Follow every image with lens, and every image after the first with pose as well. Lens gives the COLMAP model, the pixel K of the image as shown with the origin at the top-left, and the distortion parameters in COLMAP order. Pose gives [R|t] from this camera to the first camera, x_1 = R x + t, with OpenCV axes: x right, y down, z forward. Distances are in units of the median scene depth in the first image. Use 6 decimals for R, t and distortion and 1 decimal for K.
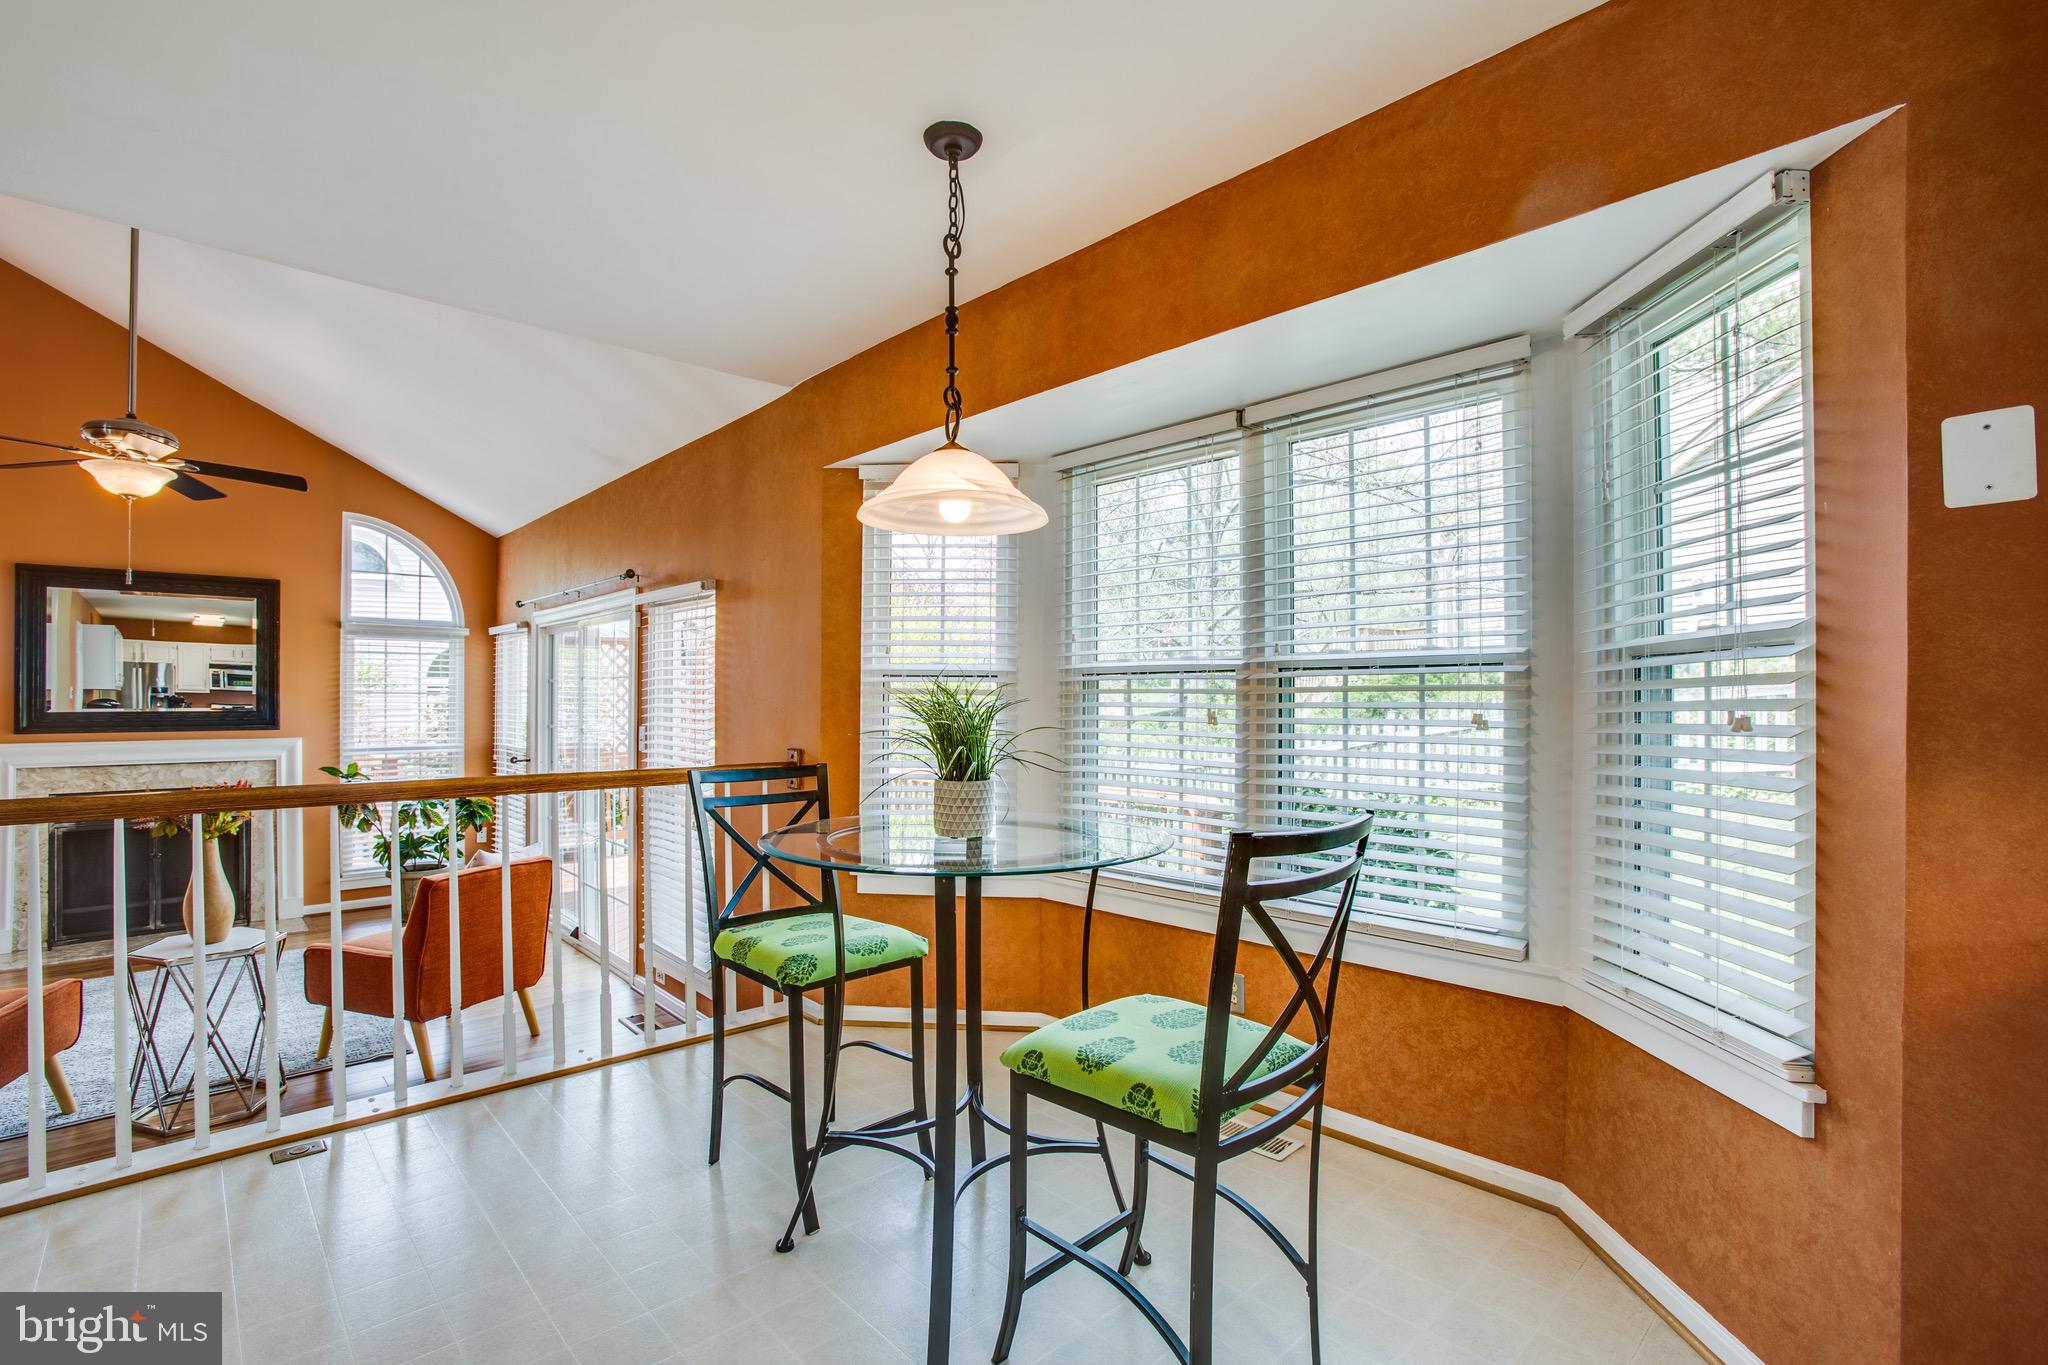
lens RADIAL K [[956.7, 0, 1019.8], [0, 956.7, 703.2], [0, 0, 1]] dist [-0.047261, 0.017351]
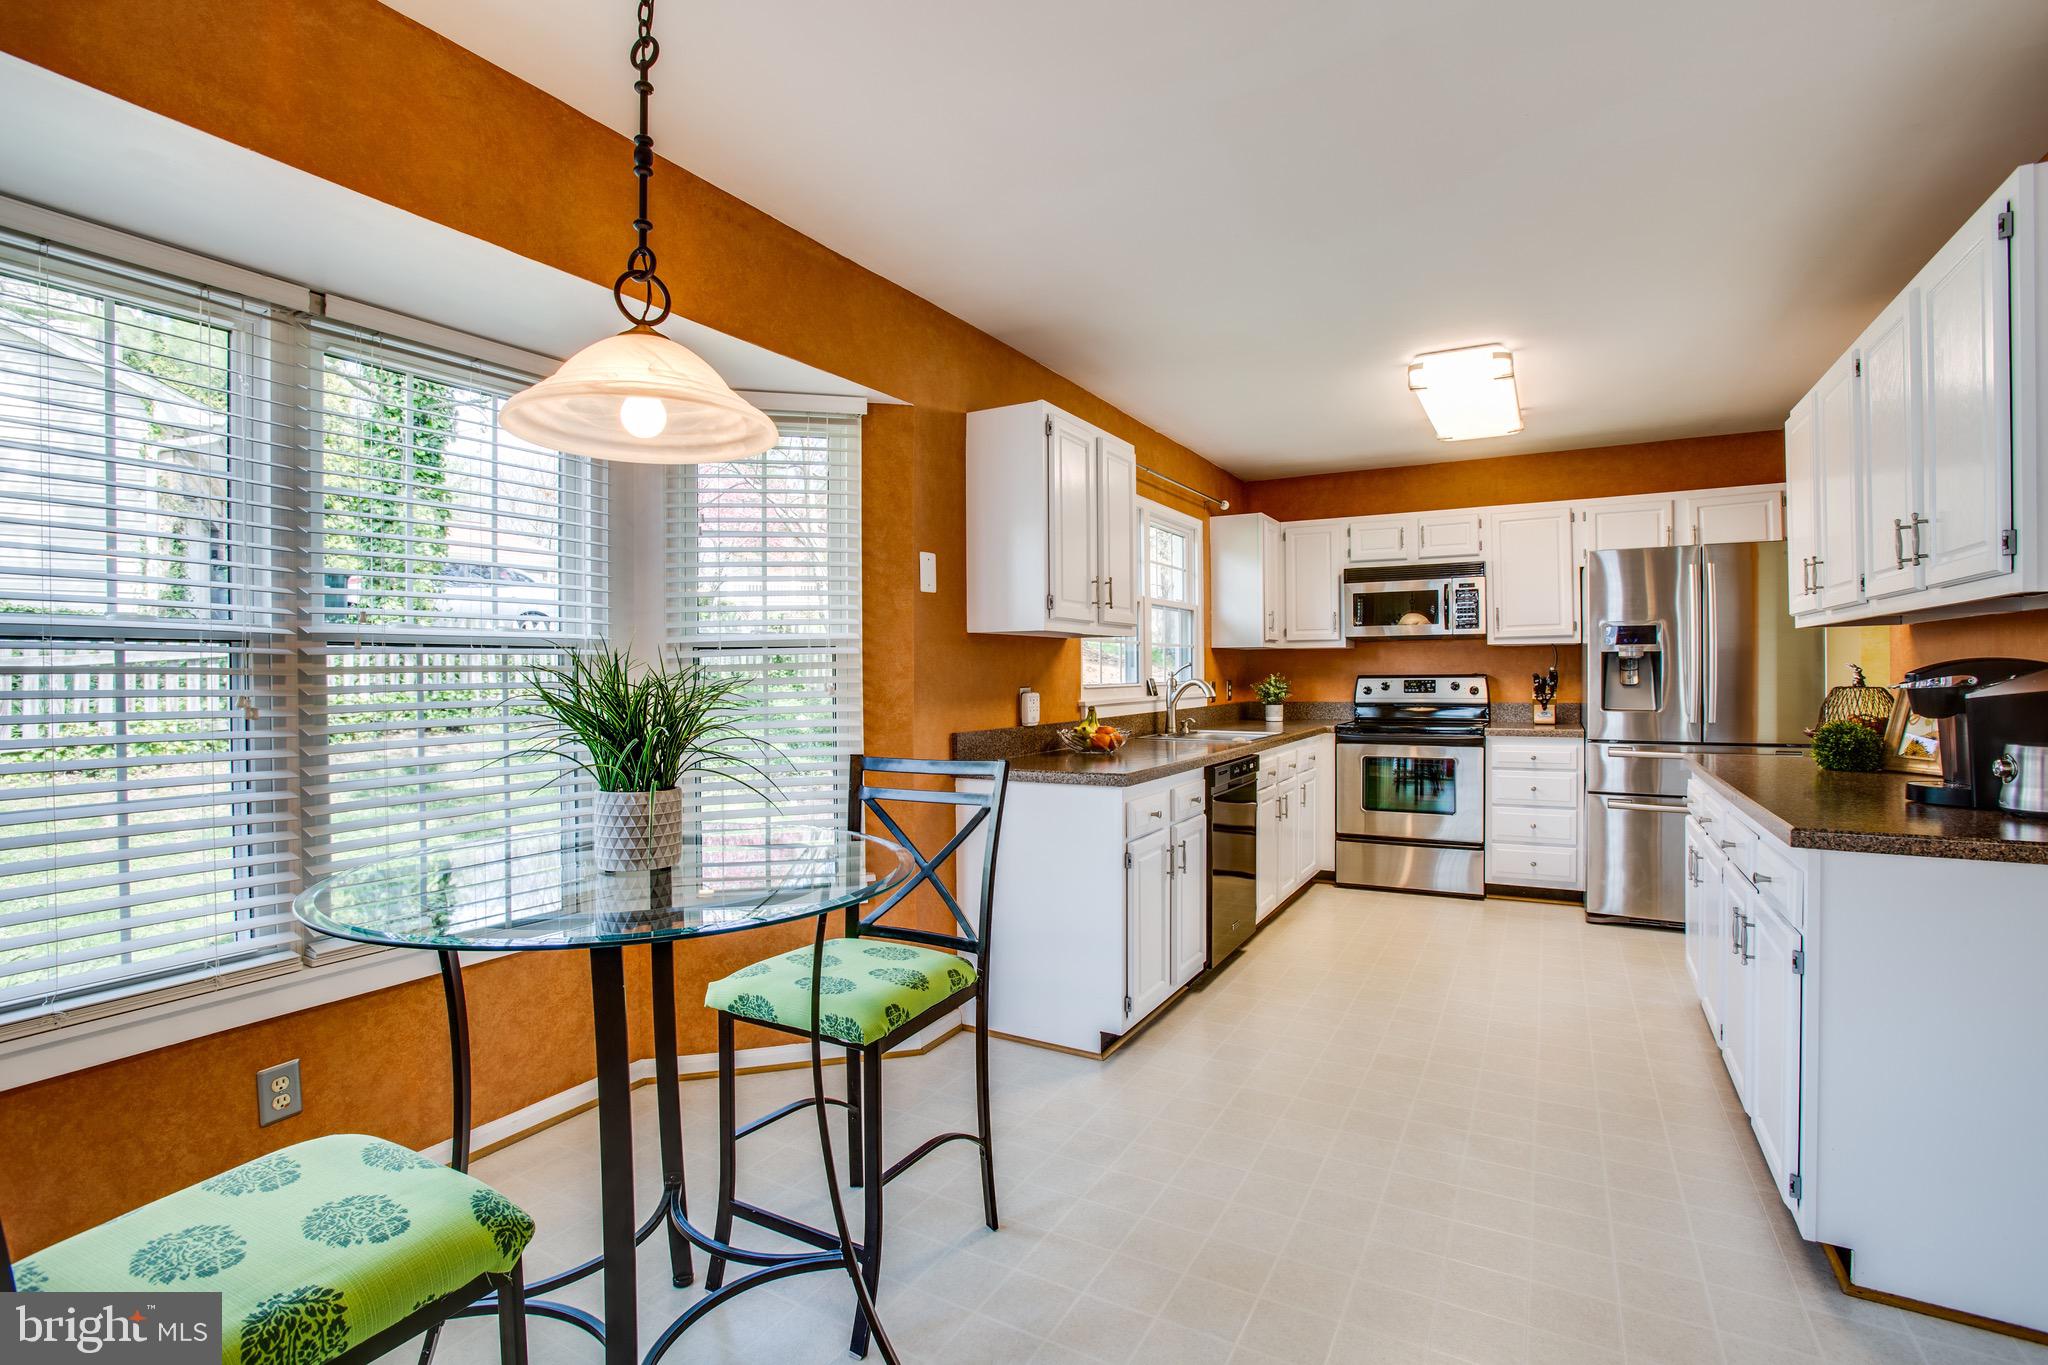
lens RADIAL K [[940.5, 0, 1015.9], [0, 940.5, 678.5], [0, 0, 1]] dist [-0.078660, 0.030931]
pose [[-0.286107, -0.004756, 0.958186, -0.261148], [0.009414, 0.999925, 0.007774, -0.003452], [-0.958151, 0.011245, -0.286041, 0.299199]]
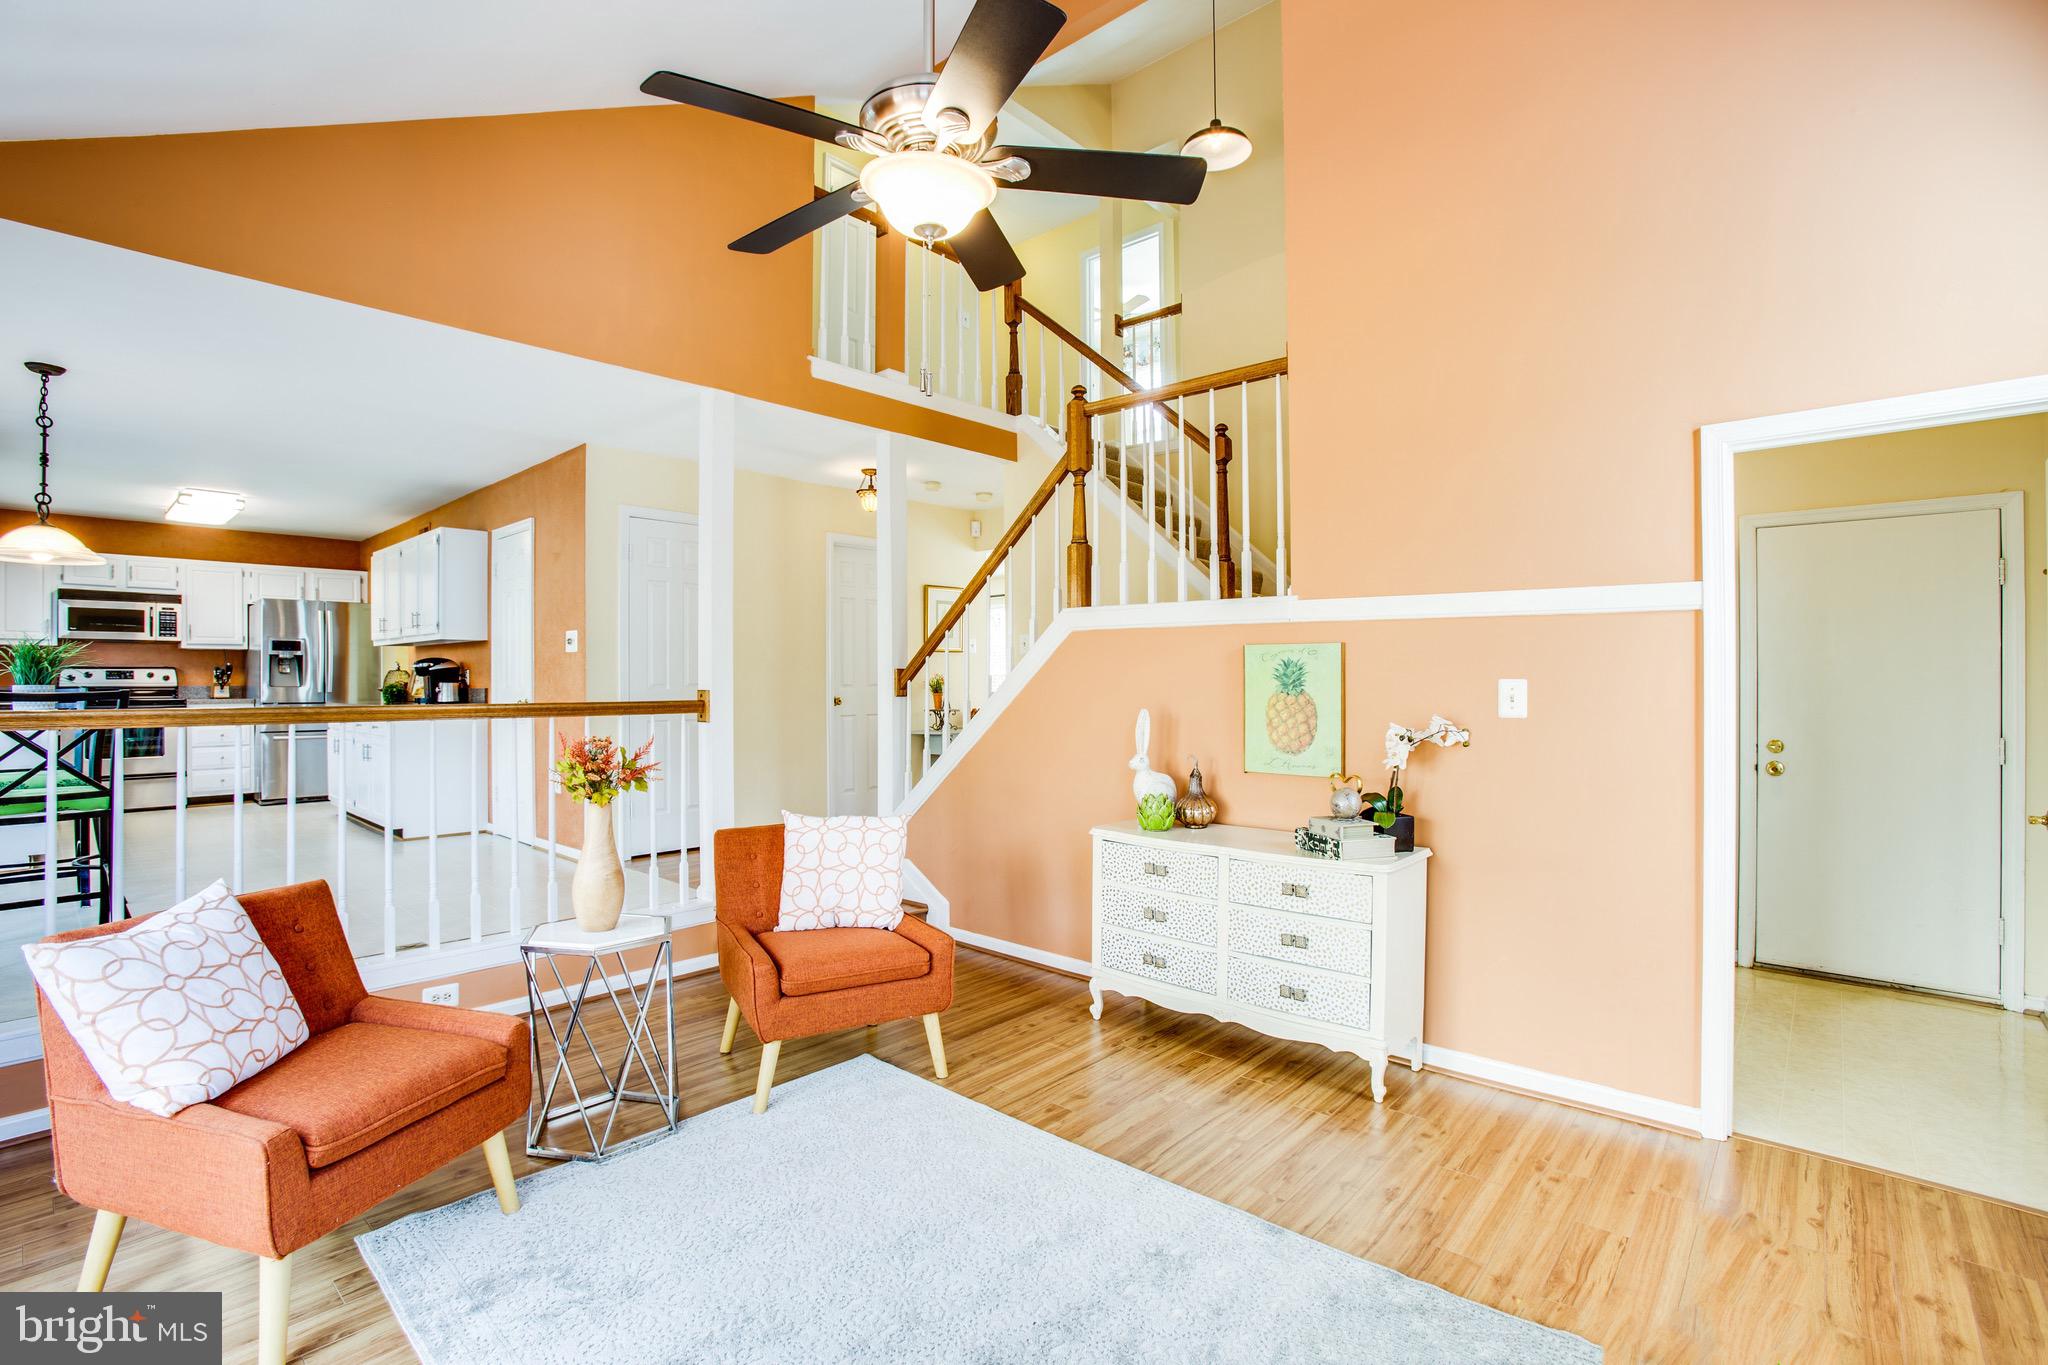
lens RADIAL K [[940.5, 0, 1015.9], [0, 940.5, 678.5], [0, 0, 1]] dist [-0.078660, 0.030931]
pose [[-0.996304, 0.000024, -0.085893, -0.639508], [0.000229, 0.999997, -0.002377, 0.022299], [0.085892, -0.002388, -0.996302, 0.999945]]
